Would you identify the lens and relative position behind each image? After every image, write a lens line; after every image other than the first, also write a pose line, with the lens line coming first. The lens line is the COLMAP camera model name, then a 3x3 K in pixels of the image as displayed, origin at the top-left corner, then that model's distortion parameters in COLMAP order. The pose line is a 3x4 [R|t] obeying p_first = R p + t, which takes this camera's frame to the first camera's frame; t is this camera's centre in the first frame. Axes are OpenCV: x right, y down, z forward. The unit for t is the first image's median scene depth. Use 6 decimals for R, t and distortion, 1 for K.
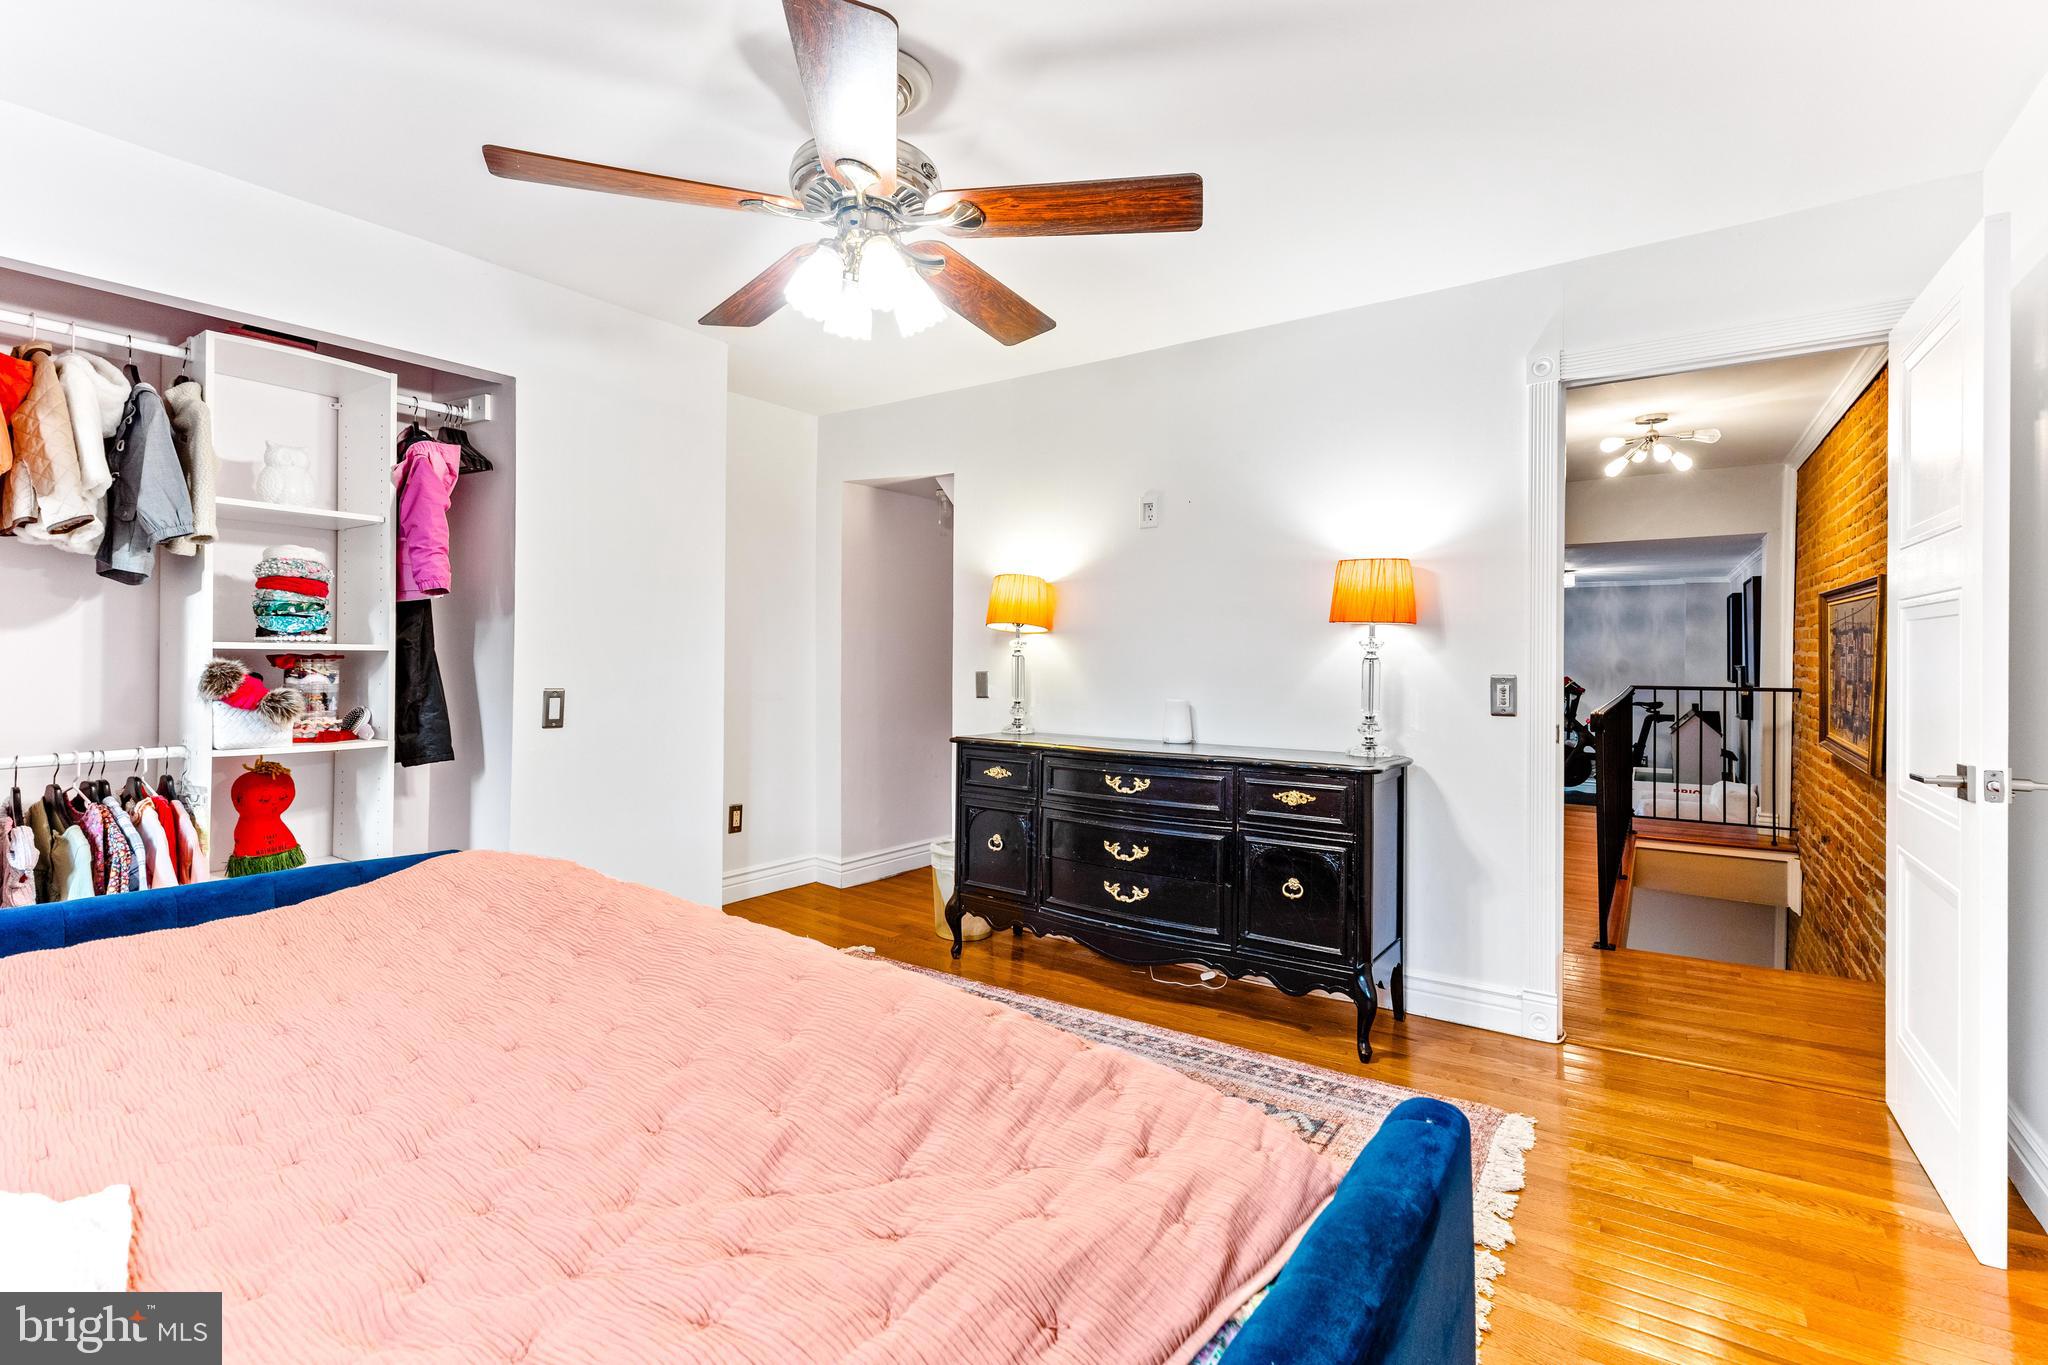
lens RADIAL K [[915.5, 0, 1024.5], [0, 915.5, 673.4], [0, 0, 1]] dist [0.004199, -0.001036]
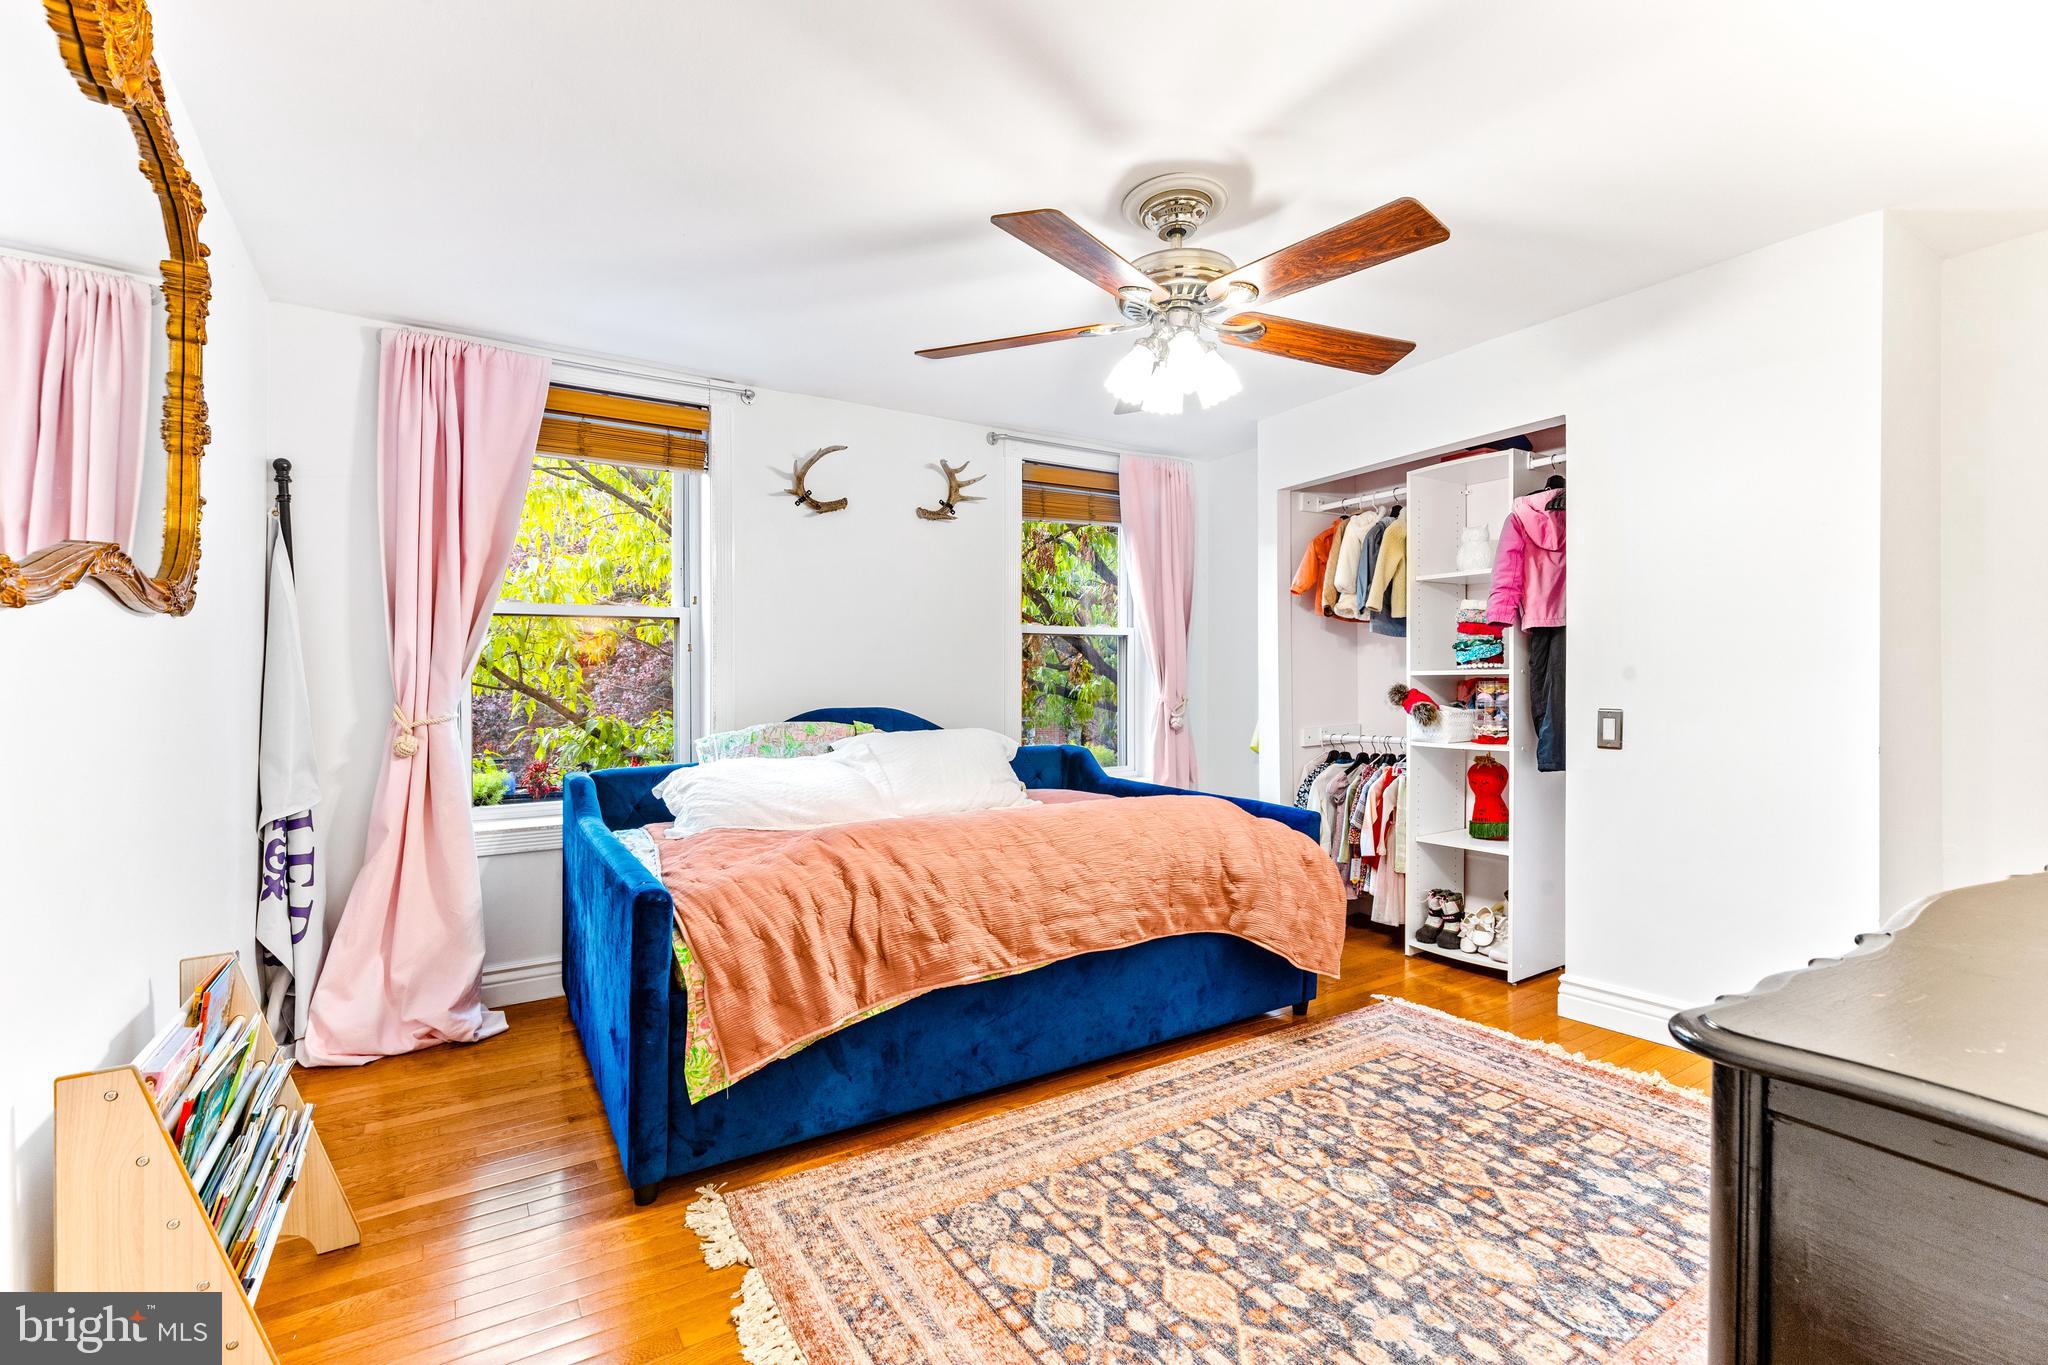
lens RADIAL K [[915.5, 0, 1024.5], [0, 915.5, 673.4], [0, 0, 1]] dist [0.004199, -0.001036]
pose [[-0.410052, -0.014545, -0.911946, 0.693573], [-0.007094, 0.999893, -0.012759, -0.005096], [0.912034, 0.001237, -0.410112, 0.912317]]
